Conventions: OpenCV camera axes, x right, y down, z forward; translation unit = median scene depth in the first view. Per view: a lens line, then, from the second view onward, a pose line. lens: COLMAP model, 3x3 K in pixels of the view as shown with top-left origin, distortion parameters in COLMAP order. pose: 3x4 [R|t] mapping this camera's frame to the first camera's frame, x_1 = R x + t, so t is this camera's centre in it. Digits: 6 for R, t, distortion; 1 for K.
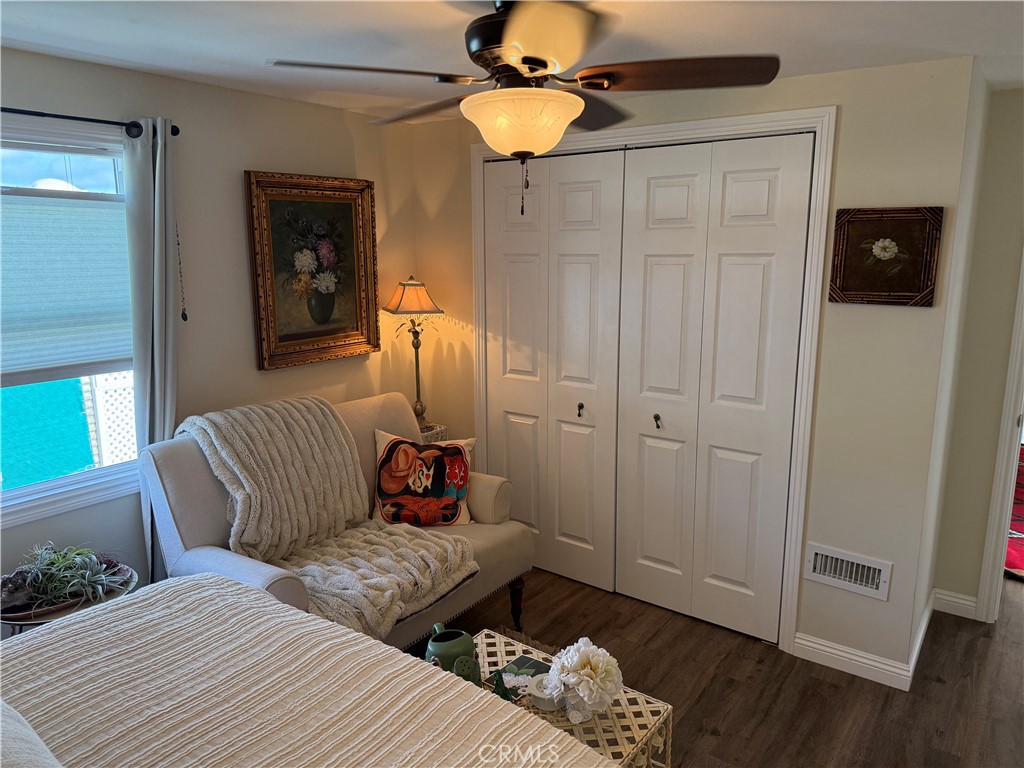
lens RADIAL K [[710.6, 0, 512.0], [0, 710.6, 384.0], [0, 0, 1]] dist [-0.000966, -0.000269]
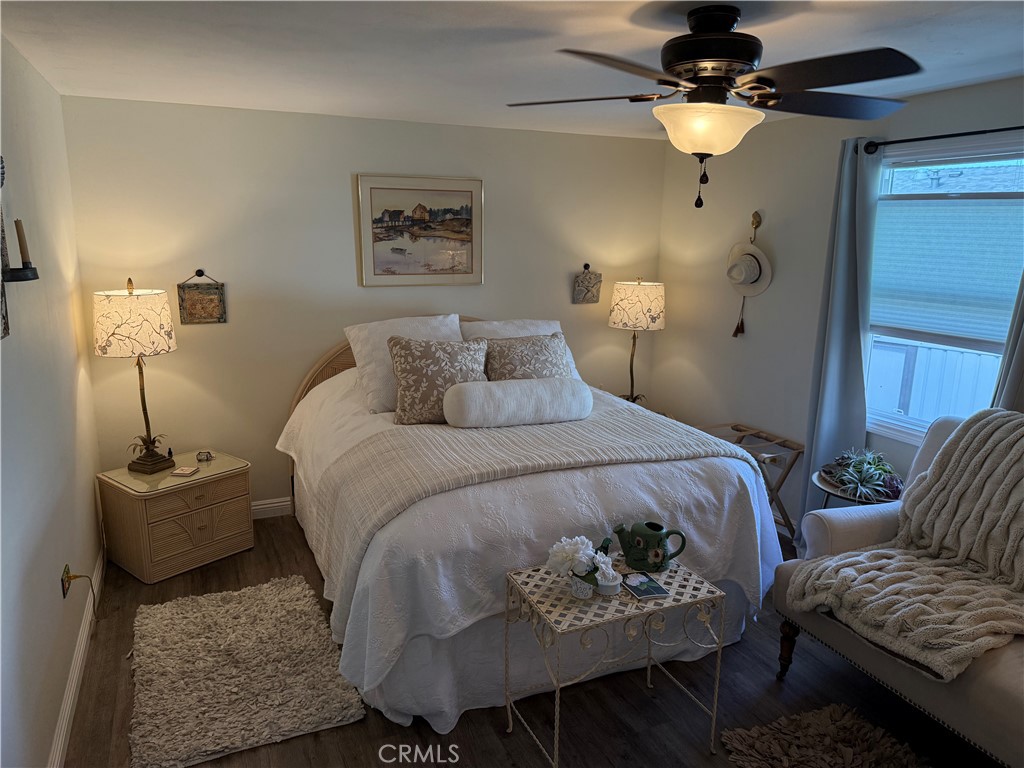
lens RADIAL K [[710.8, 0, 512.0], [0, 710.8, 384.0], [0, 0, 1]] dist [0.151712, -0.227381]
pose [[-0.493880, 0.173876, -0.851968, 0.889507], [-0.184357, 0.936589, 0.298016, -0.194633], [0.849762, 0.304250, -0.430508, 0.981749]]
